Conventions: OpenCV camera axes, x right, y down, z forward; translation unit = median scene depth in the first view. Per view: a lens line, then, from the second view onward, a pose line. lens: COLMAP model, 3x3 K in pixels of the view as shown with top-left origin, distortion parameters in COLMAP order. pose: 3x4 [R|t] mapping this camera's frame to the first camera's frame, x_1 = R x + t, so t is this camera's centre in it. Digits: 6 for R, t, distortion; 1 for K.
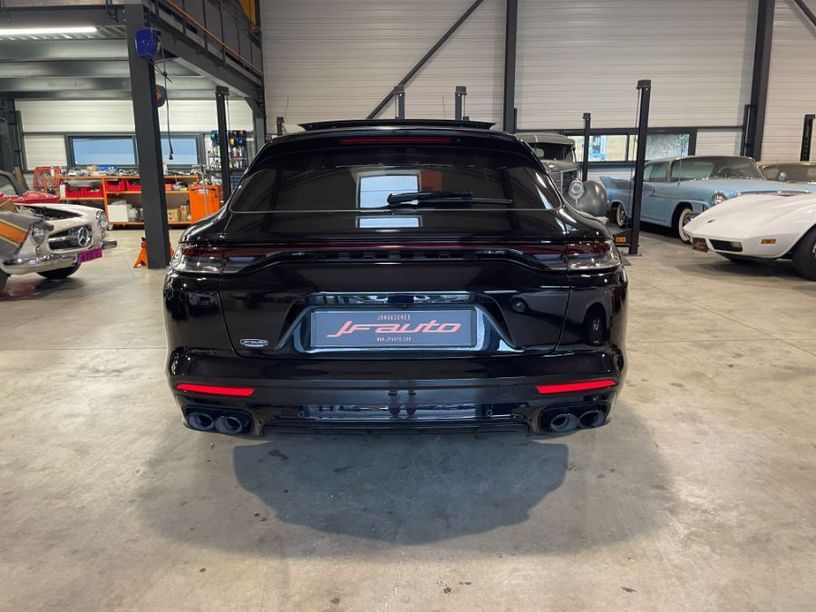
lens RADIAL K [[615.6, 0, 405.1], [0, 615.6, 301.8], [0, 0, 1]] dist [0.090130, -0.121529]
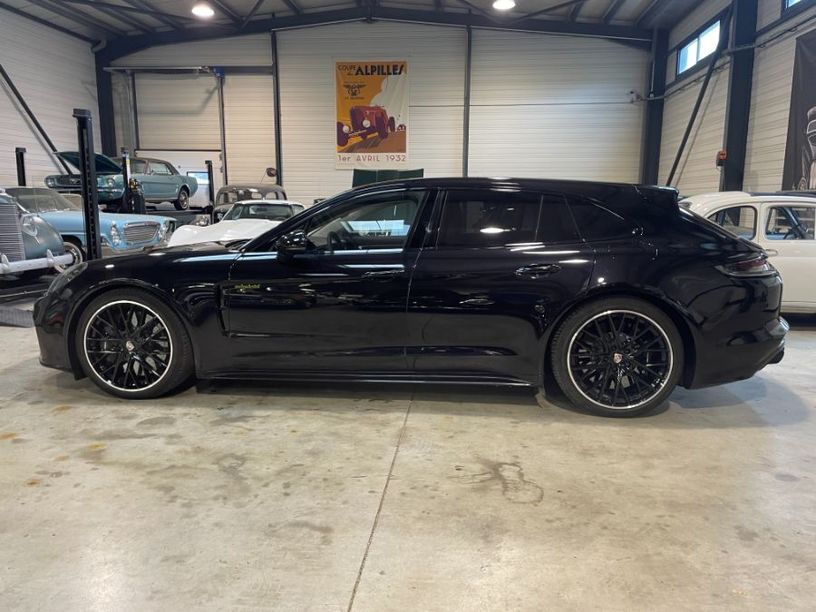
lens RADIAL K [[615.7, 0, 409.2], [0, 615.7, 296.7], [0, 0, 1]] dist [0.103786, -0.143270]
pose [[0.114877, -0.142419, 0.983118, -0.373737], [0.192010, 0.974189, 0.118690, -0.064787], [-0.974646, 0.175134, 0.139258, 0.297268]]
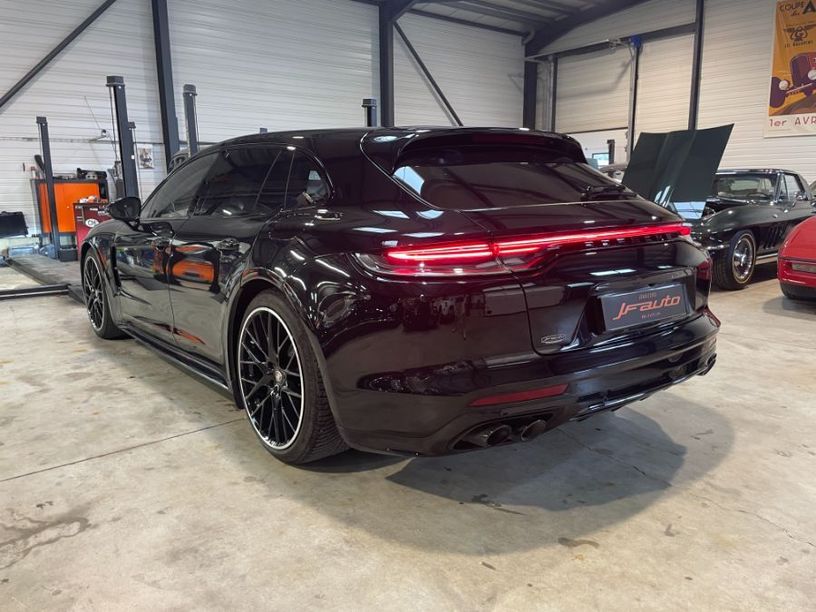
lens RADIAL K [[615.6, 0, 405.1], [0, 615.6, 301.8], [0, 0, 1]] dist [0.090130, -0.121529]
pose [[0.784815, -0.111634, 0.609593, -0.168578], [0.130203, 0.991390, 0.013923, -0.016224], [-0.605898, 0.068444, 0.792592, 0.110308]]
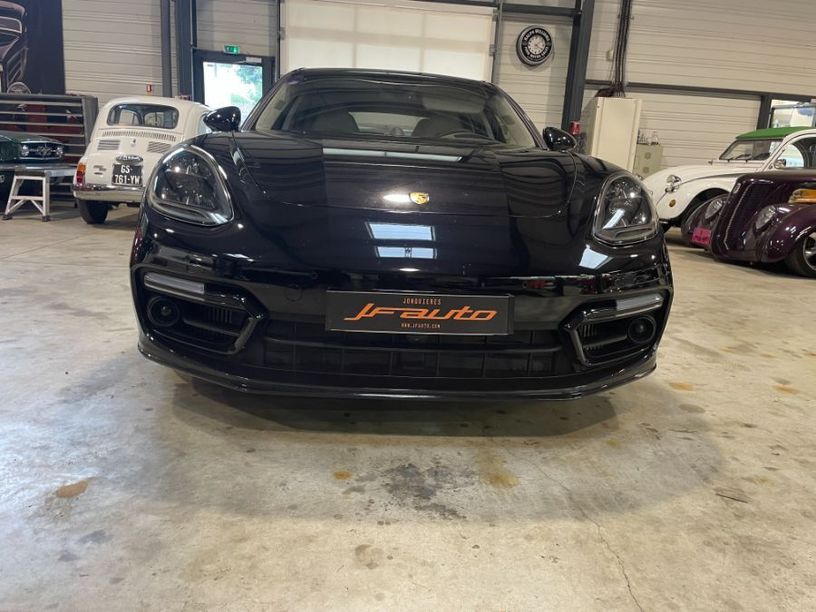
lens RADIAL K [[620.1, 0, 404.7], [0, 620.1, 303.6], [0, 0, 1]] dist [0.096413, -0.131151]
pose [[-0.996708, -0.033745, -0.073724, 0.010937], [-0.061315, 0.908646, 0.413041, -0.114674], [0.053051, 0.416202, -0.907723, 0.691195]]
